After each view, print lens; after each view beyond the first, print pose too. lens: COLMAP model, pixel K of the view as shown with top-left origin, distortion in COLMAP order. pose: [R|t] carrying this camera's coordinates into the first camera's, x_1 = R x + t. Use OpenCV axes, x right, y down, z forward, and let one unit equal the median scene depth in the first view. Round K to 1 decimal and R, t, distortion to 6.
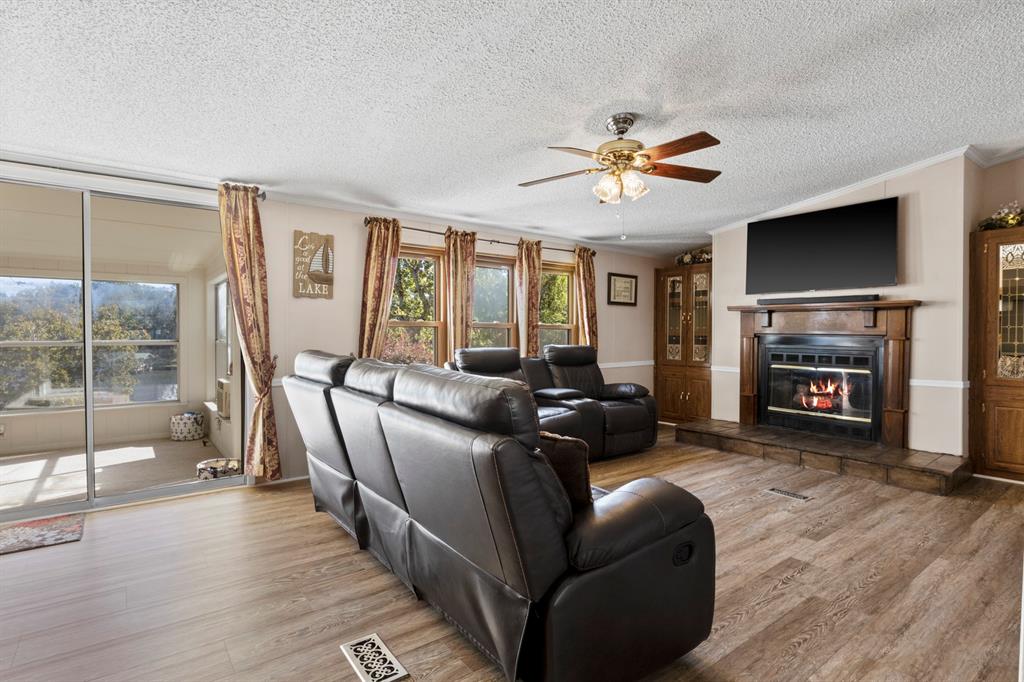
lens RADIAL K [[513.3, 0, 515.4], [0, 513.3, 338.0], [0, 0, 1]] dist [0.000851, 0.000432]
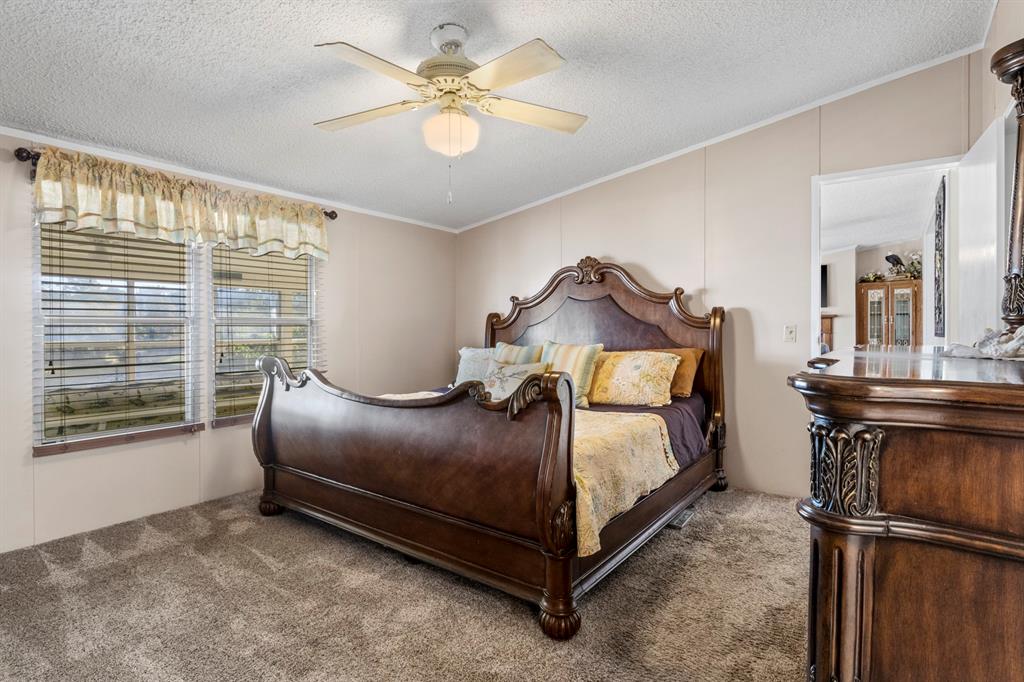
lens RADIAL K [[513.3, 0, 509.7], [0, 513.3, 337.7], [0, 0, 1]] dist [0.000851, 0.000432]
pose [[0.961396, -0.005352, 0.275115, -1.196198], [0.006840, 0.999967, -0.004451, 0.026305], [-0.275082, 0.006161, 0.961401, -0.728849]]
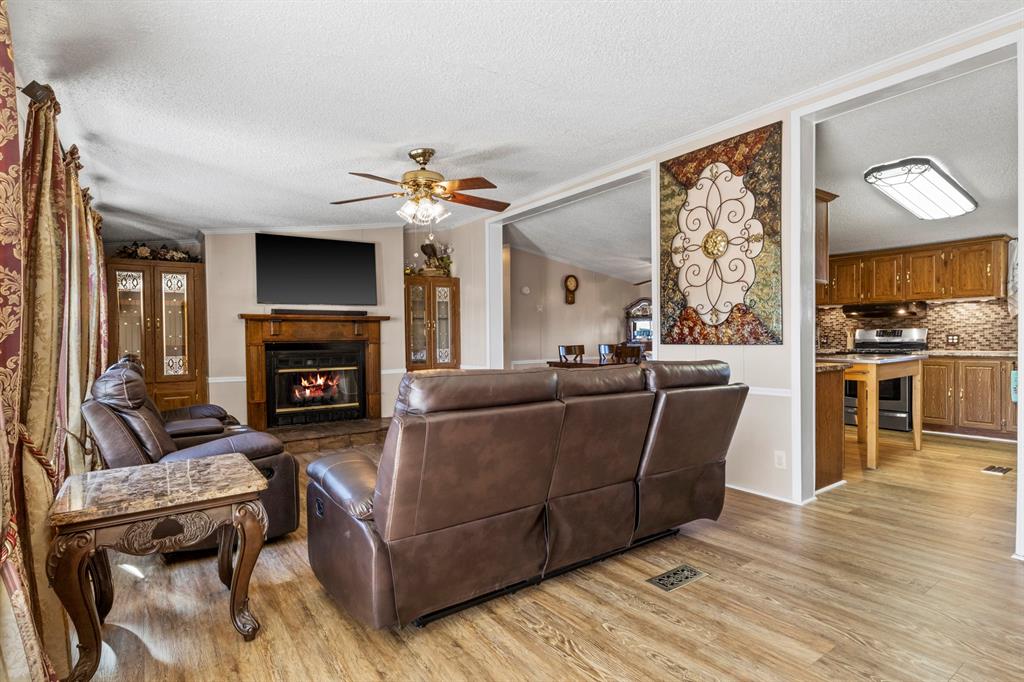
lens RADIAL K [[513.3, 0, 514.4], [0, 513.3, 341.5], [0, 0, 1]] dist [0.000851, 0.000432]
pose [[0.041084, -0.017034, 0.999010, -0.746981], [0.026602, 0.999519, 0.015948, -0.015786], [-0.998801, 0.025920, 0.041518, 0.616629]]
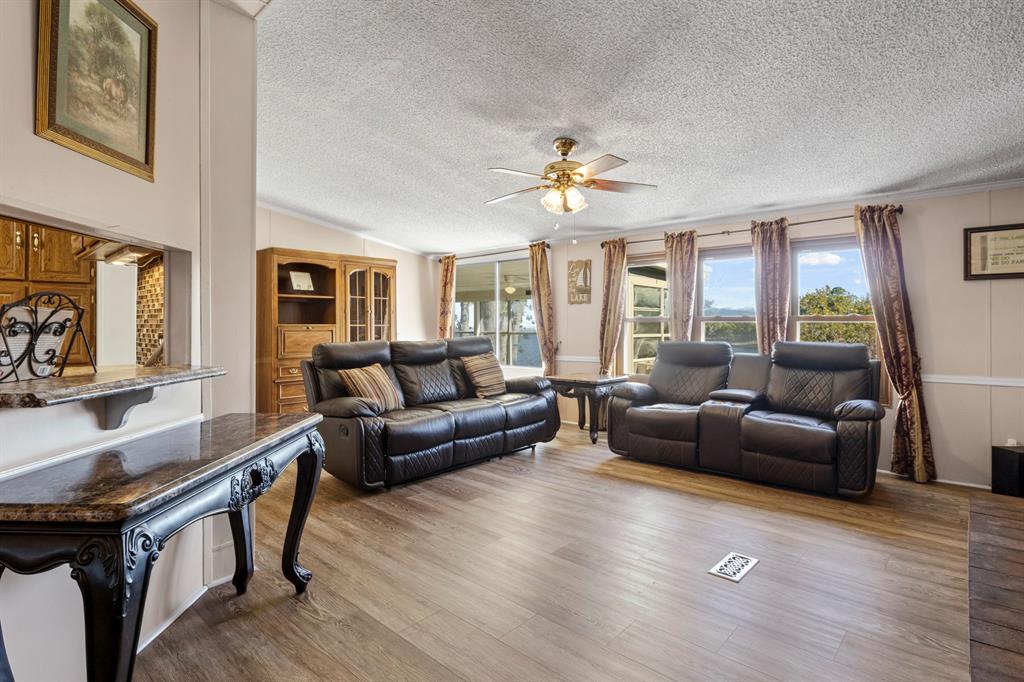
lens RADIAL K [[513.3, 0, 510.3], [0, 513.3, 331.6], [0, 0, 1]] dist [0.000851, 0.000432]
pose [[0.168169, 0.005006, -0.985745, 1.066688], [-0.014886, 0.999886, 0.002538, 0.002094], [0.985646, 0.014247, 0.168224, 0.561064]]
